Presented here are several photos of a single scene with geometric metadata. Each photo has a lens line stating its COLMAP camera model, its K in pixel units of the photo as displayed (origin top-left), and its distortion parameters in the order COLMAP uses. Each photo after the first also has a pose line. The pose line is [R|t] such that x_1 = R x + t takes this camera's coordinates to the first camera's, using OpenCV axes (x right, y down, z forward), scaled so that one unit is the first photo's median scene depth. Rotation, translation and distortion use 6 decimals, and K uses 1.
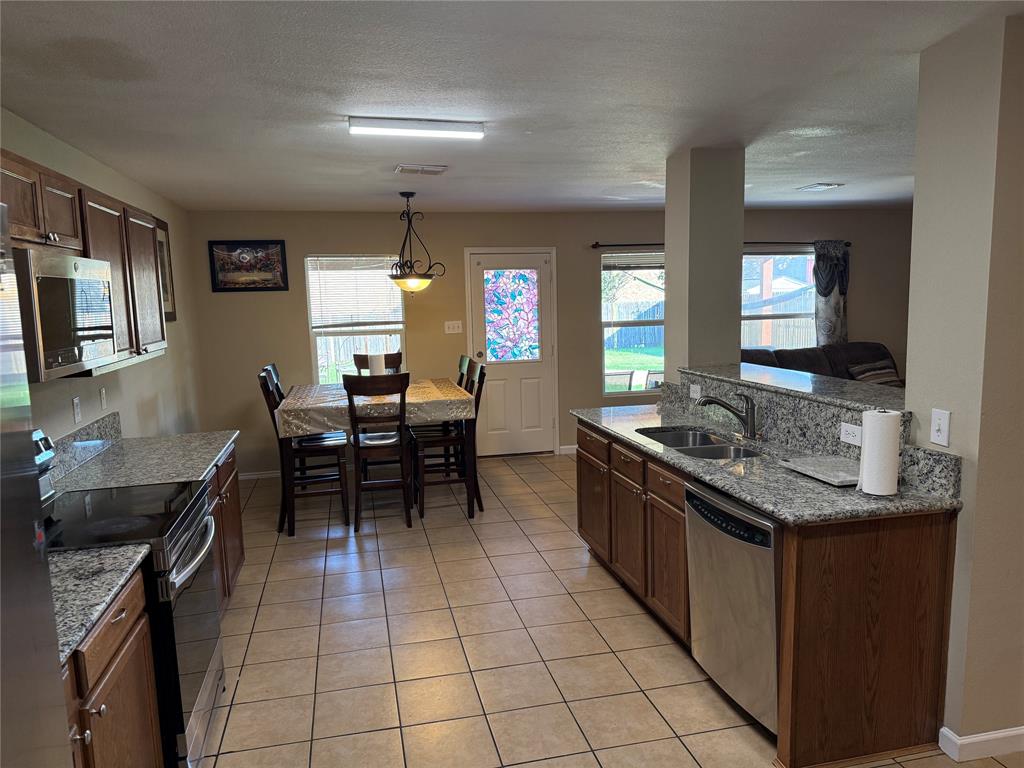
lens RADIAL K [[724.2, 0, 480.4], [0, 724.2, 394.7], [0, 0, 1]] dist [0.054649, -0.043324]
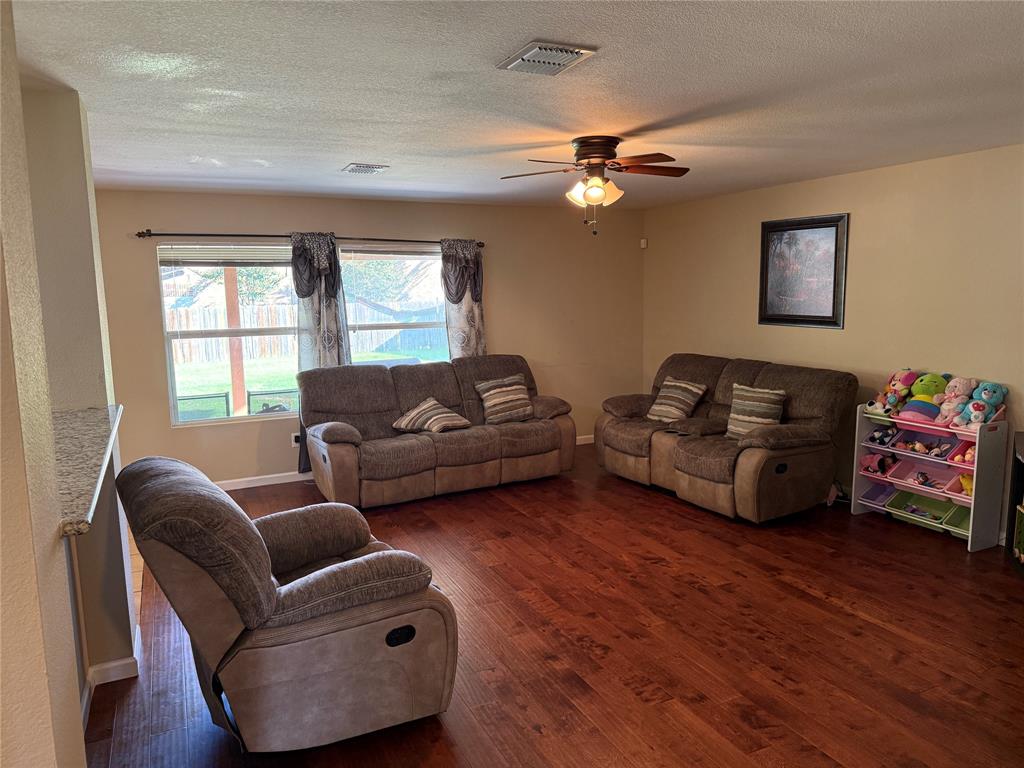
lens RADIAL K [[724.2, 0, 510.9], [0, 724.2, 385.1], [0, 0, 1]] dist [0.054649, -0.043324]
pose [[0.970846, -0.018508, 0.238990, 0.703944], [0.021061, 0.999745, -0.008133, -0.059258], [-0.238778, 0.012930, 0.970988, 0.302266]]
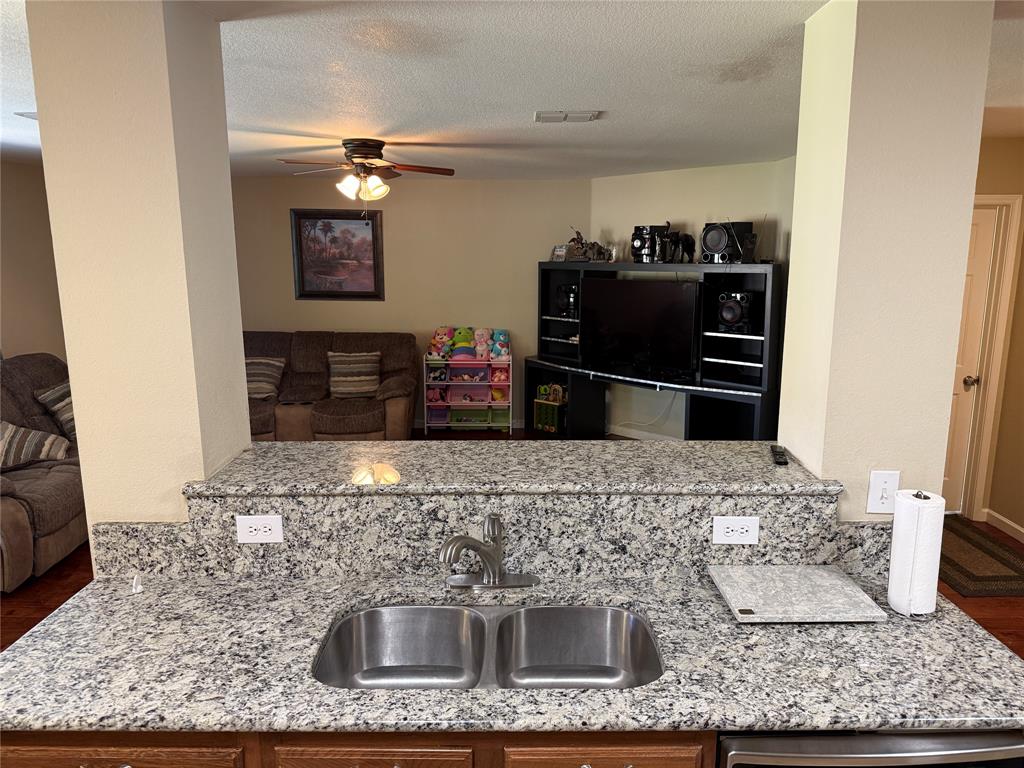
lens RADIAL K [[724.2, 0, 521.5], [0, 724.2, 401.7], [0, 0, 1]] dist [0.054649, -0.043324]
pose [[0.188945, -0.176933, 0.965916, -0.133580], [0.130559, 0.979428, 0.153869, -0.159831], [-0.973270, 0.097037, 0.208158, 0.869223]]
